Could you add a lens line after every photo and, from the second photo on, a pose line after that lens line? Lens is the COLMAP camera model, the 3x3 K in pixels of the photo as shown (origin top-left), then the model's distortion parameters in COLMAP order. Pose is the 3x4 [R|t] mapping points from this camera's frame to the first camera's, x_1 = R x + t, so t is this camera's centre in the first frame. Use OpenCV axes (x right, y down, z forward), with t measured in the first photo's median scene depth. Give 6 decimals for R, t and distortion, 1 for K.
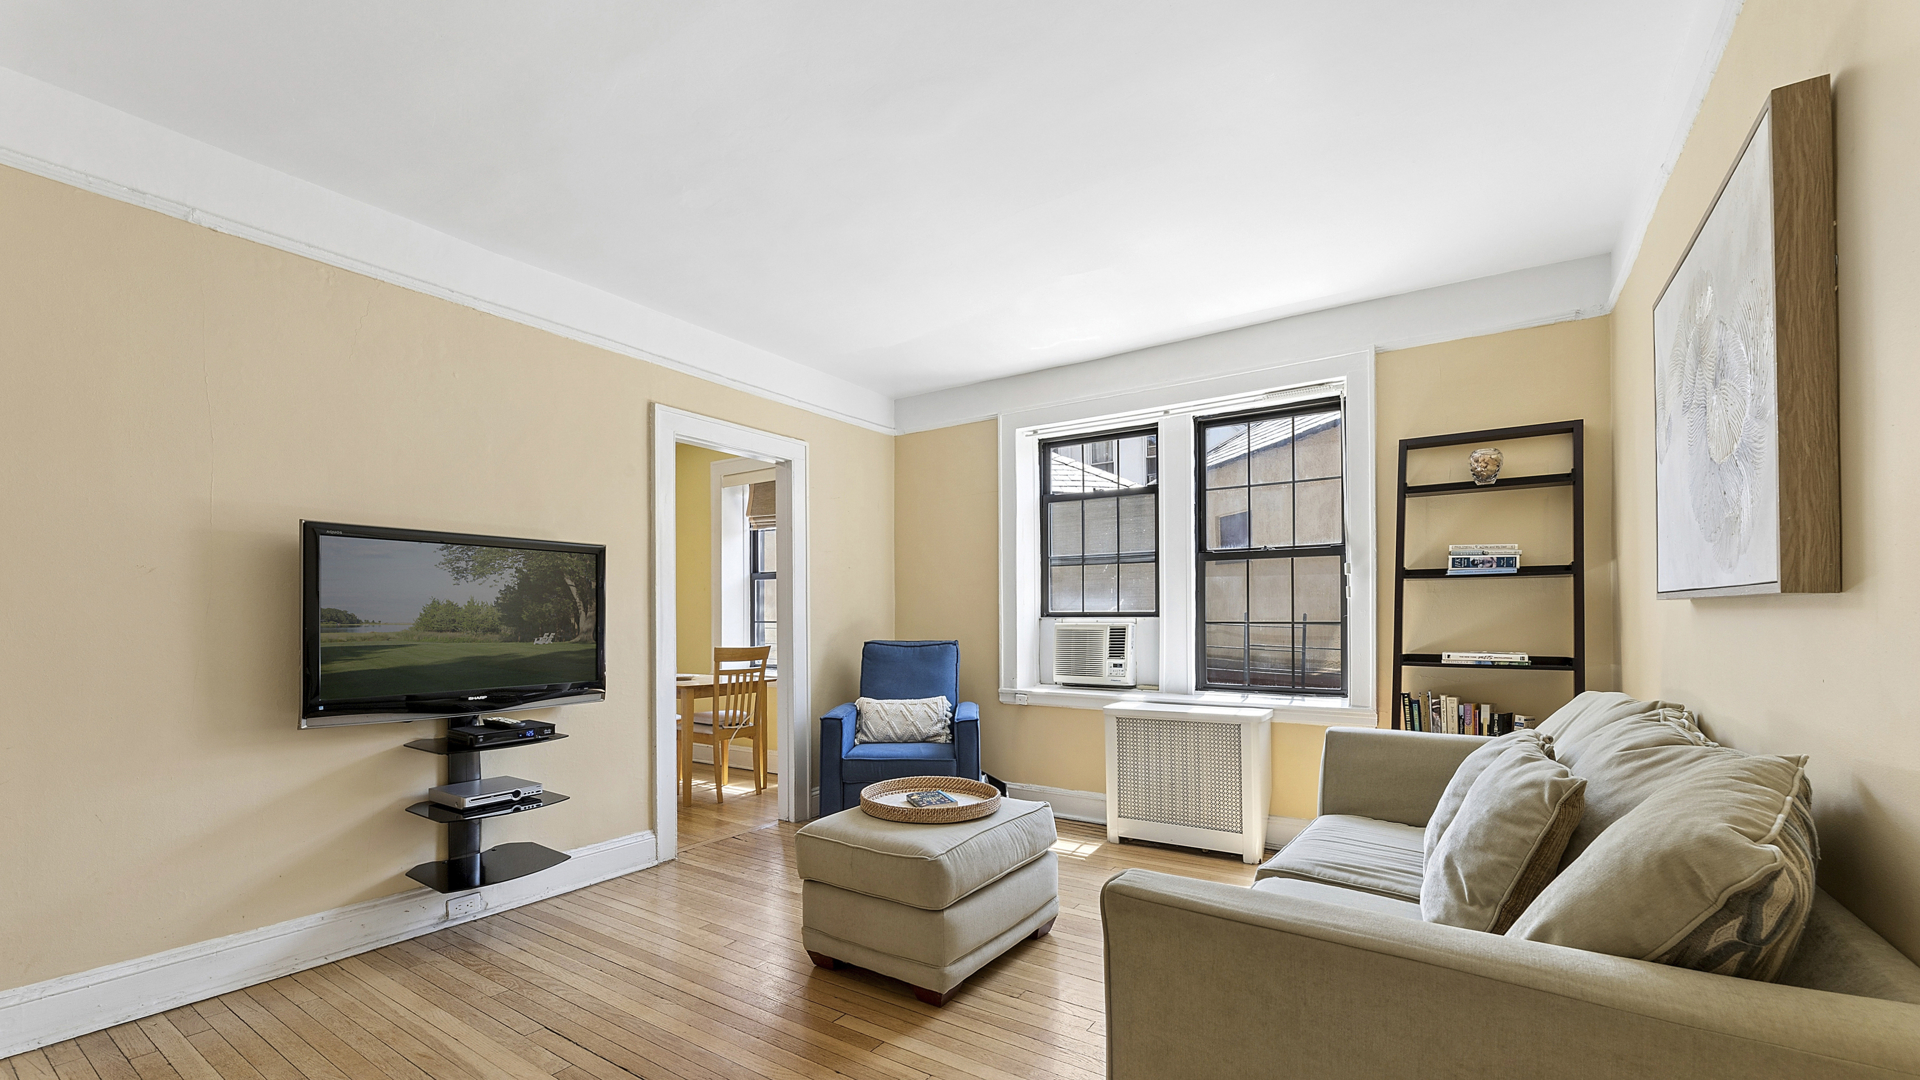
lens RADIAL K [[784.6, 0, 958.7], [0, 784.6, 616.1], [0, 0, 1]] dist [0.000185, -0.000074]
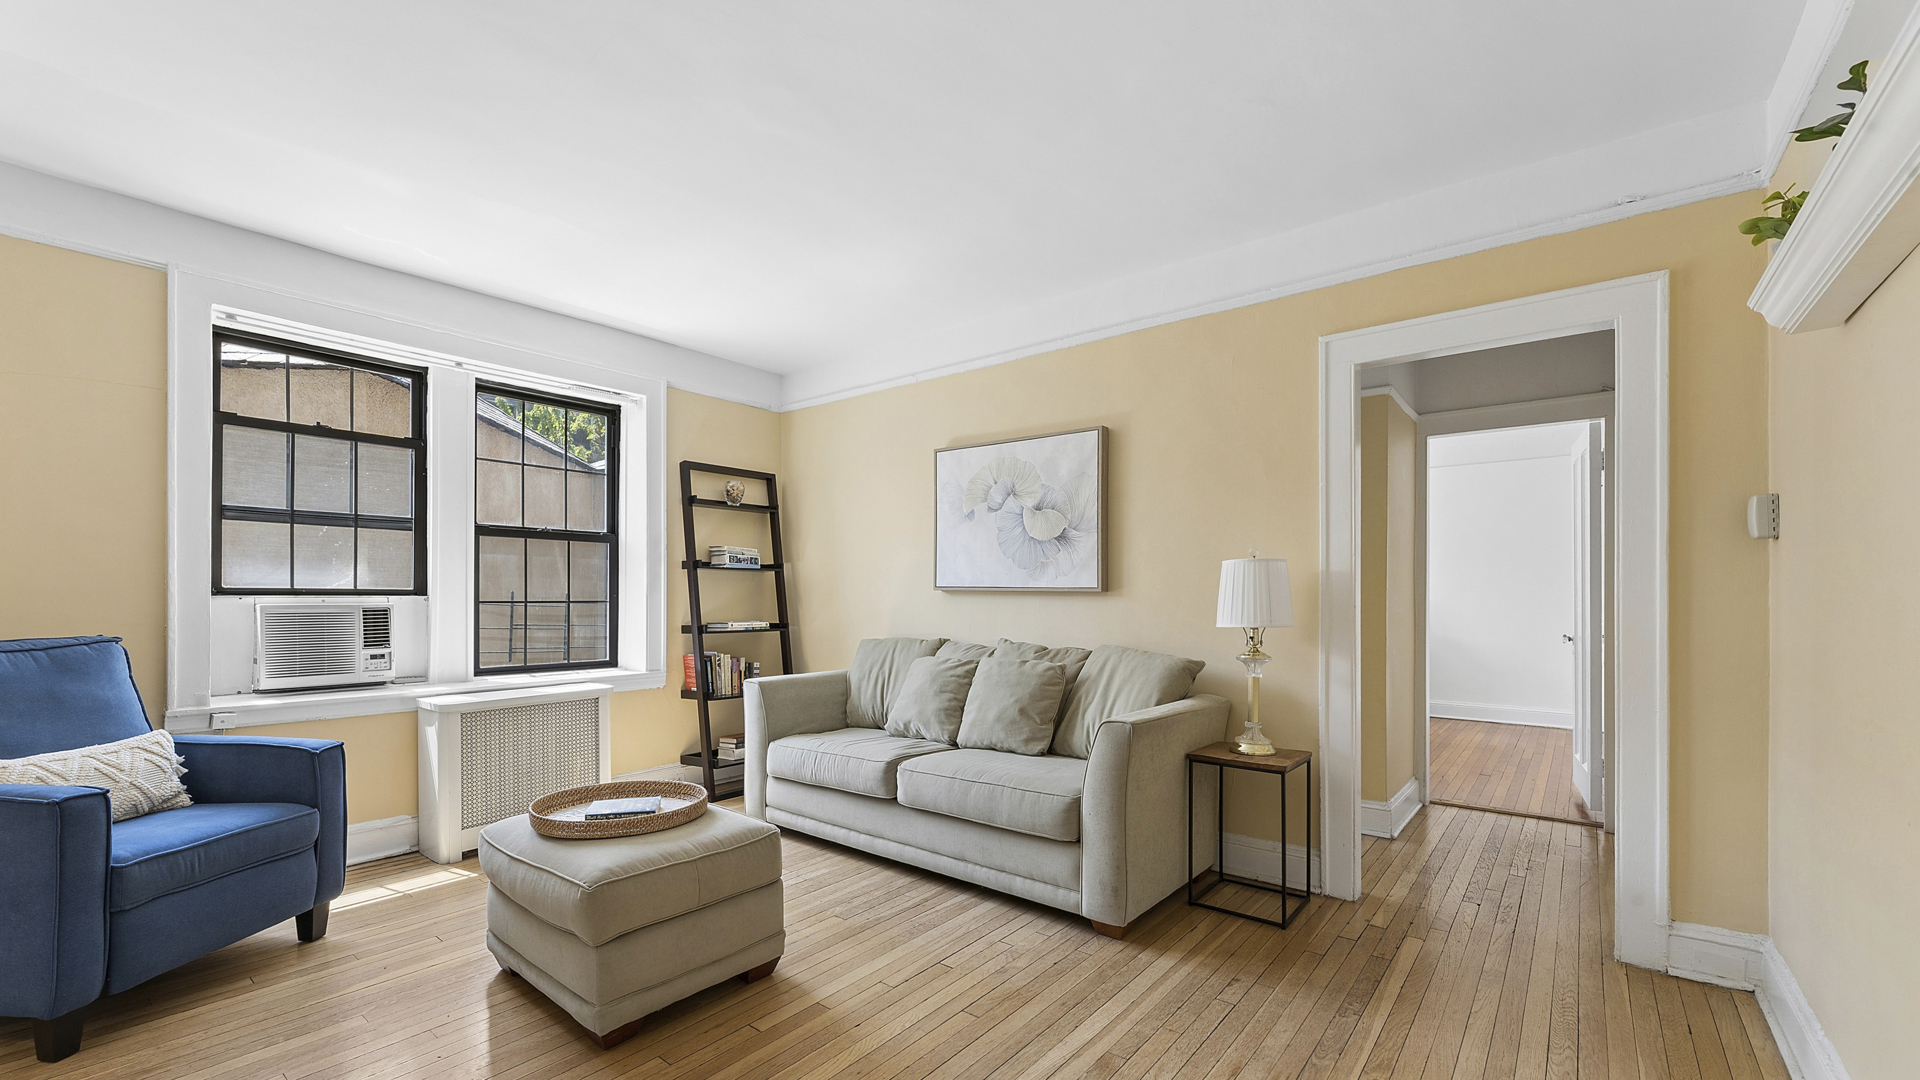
lens RADIAL K [[773.4, 0, 957.8], [0, 773.4, 598.2], [0, 0, 1]] dist [-0.000535, -0.000096]
pose [[0.087591, 0.002460, 0.996153, -0.555382], [-0.005421, 0.999983, -0.001992, 0.002457], [-0.996142, -0.005226, 0.087603, 0.364633]]
